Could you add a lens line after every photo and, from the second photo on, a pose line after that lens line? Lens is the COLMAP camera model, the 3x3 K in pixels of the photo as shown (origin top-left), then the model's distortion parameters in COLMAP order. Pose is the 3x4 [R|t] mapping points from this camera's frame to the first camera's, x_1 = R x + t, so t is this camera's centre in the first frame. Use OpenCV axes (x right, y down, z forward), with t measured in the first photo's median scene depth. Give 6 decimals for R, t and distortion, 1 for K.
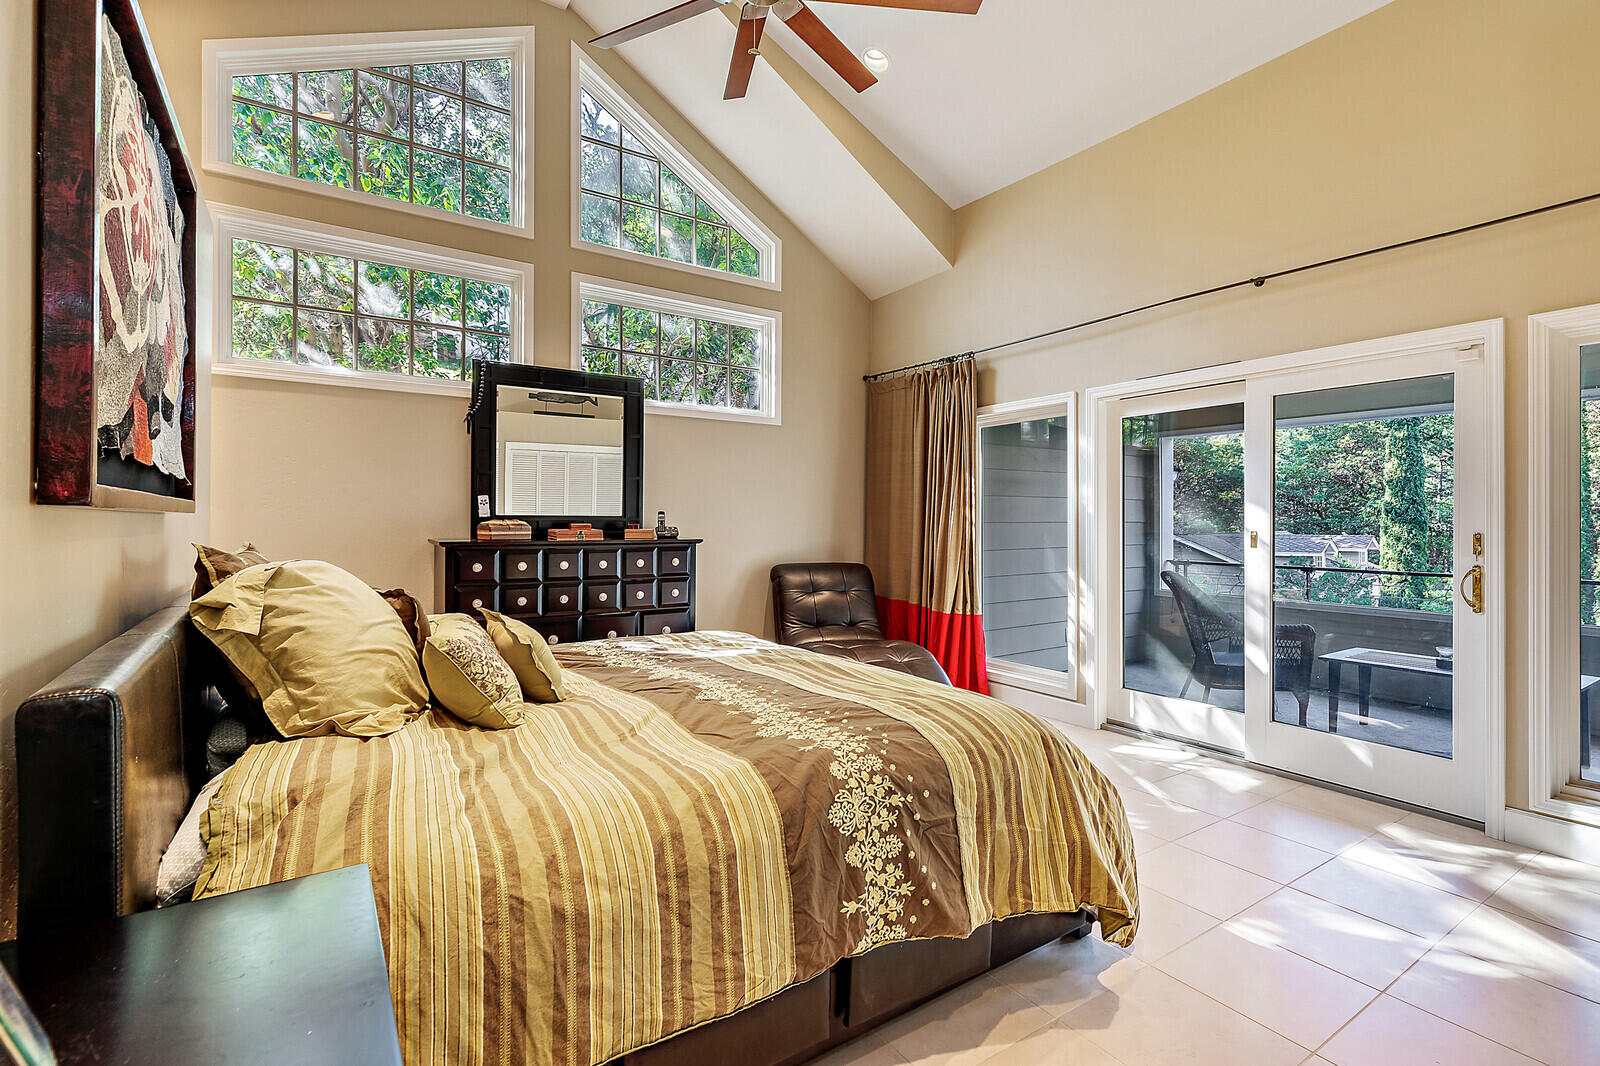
lens RADIAL K [[739.7, 0, 804.5], [0, 739.7, 528.7], [0, 0, 1]] dist [0.001106, 0.000708]
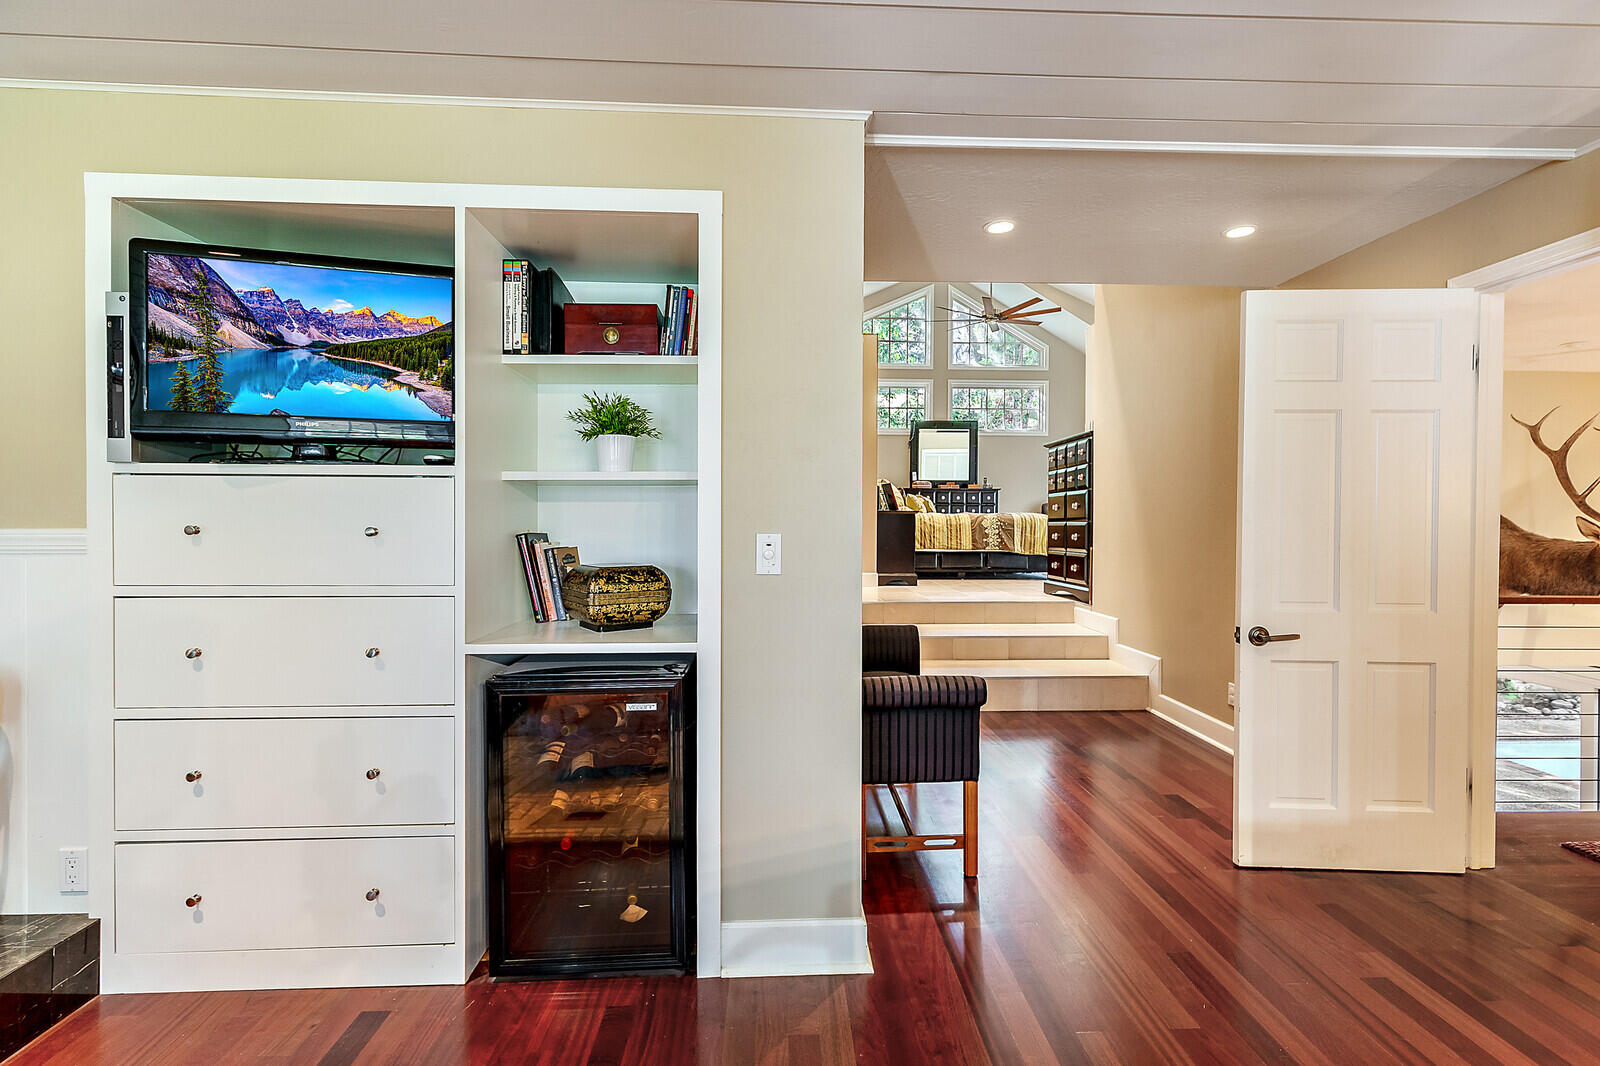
lens RADIAL K [[739.7, 0, 800.7], [0, 739.7, 526.3], [0, 0, 1]] dist [0.001106, 0.000708]
pose [[0.855710, 0.001685, -0.517452, 0.546195], [-0.001284, 0.999999, 0.001133, 0.136794], [0.517453, -0.000305, 0.855711, -1.370419]]
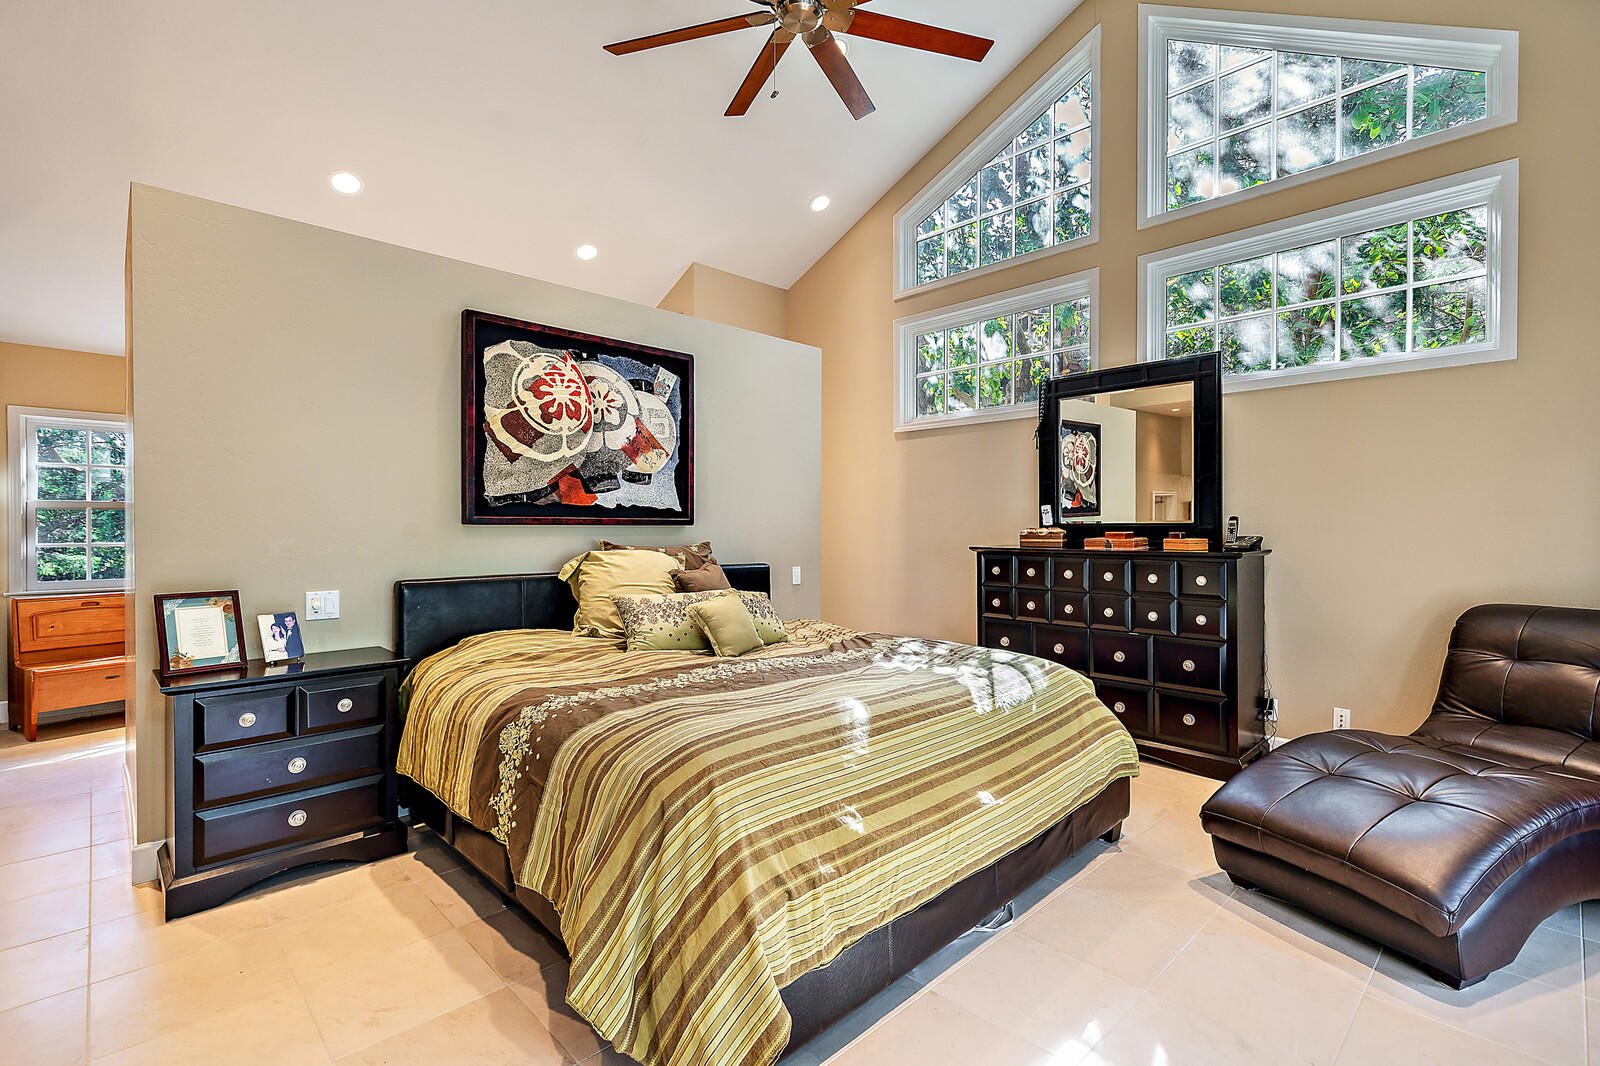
lens RADIAL K [[739.7, 0, 811.3], [0, 739.7, 530.3], [0, 0, 1]] dist [0.001106, 0.000708]
pose [[0.195121, -0.011549, -0.980711, 0.504595], [-0.008787, 0.999870, -0.013523, 0.006914], [0.980740, 0.011256, 0.194994, 0.436325]]
